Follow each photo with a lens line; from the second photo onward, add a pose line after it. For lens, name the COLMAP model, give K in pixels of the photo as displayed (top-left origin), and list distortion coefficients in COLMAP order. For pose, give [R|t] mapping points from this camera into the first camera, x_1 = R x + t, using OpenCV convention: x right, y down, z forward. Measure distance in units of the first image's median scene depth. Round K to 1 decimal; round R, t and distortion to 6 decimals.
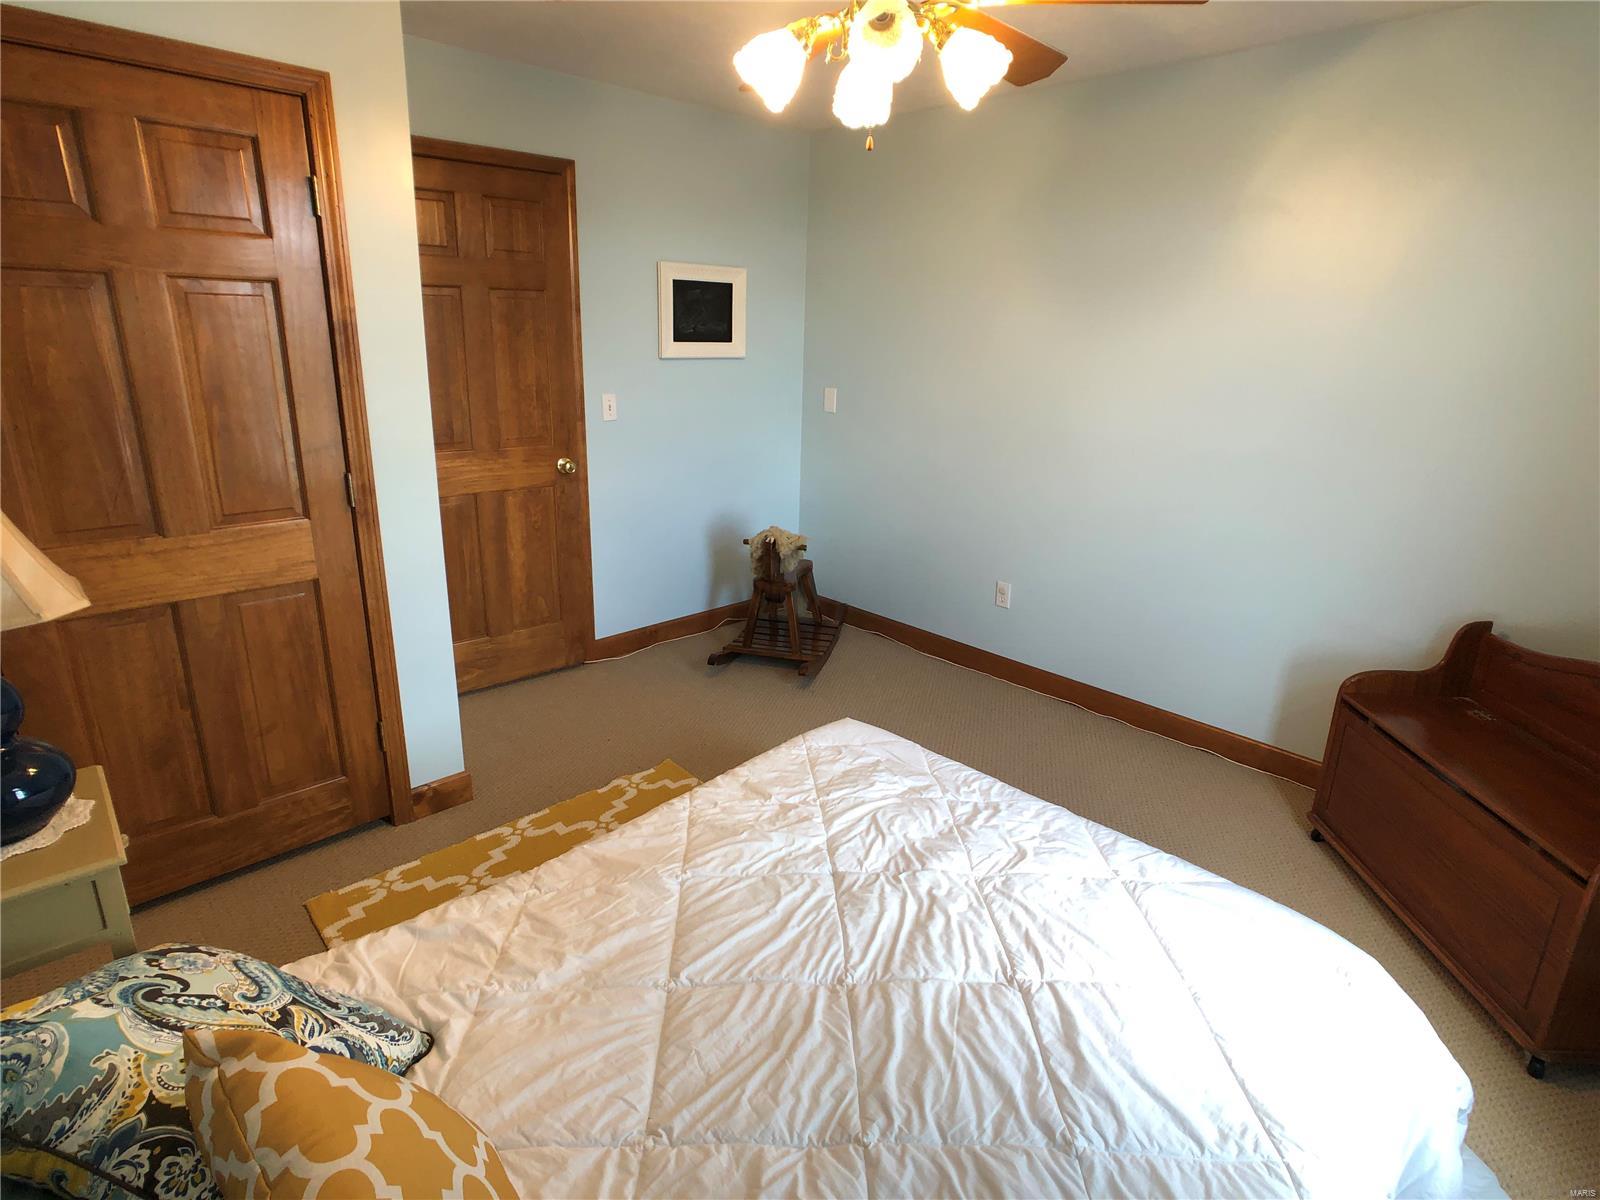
lens RADIAL K [[877.9, 0, 801.5], [0, 877.9, 593.3], [0, 0, 1]] dist [-0.005095, 0.004980]
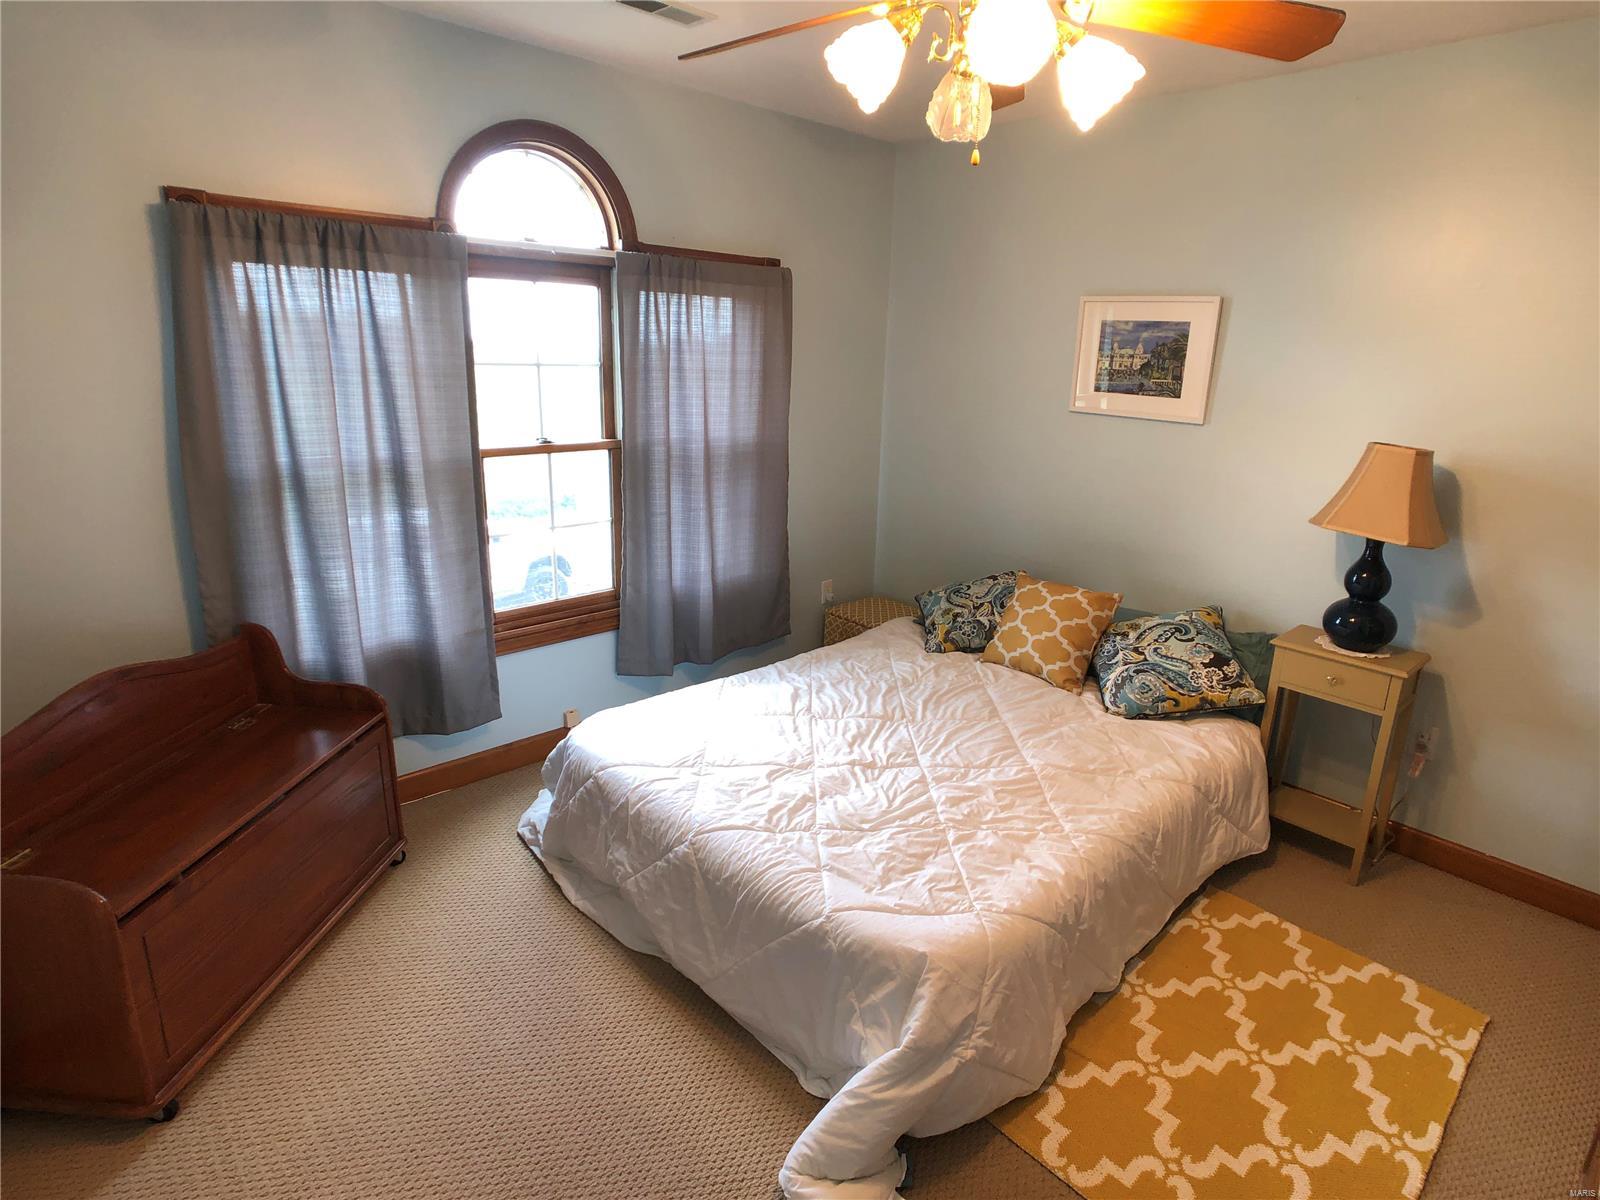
lens RADIAL K [[877.9, 0, 807.6], [0, 877.9, 603.8], [0, 0, 1]] dist [-0.005095, 0.004980]
pose [[-0.997997, -0.063260, -0.000298, 0.235378], [-0.053087, 0.834918, 0.547808, -0.638565], [-0.034405, 0.546726, -0.836604, 2.086367]]
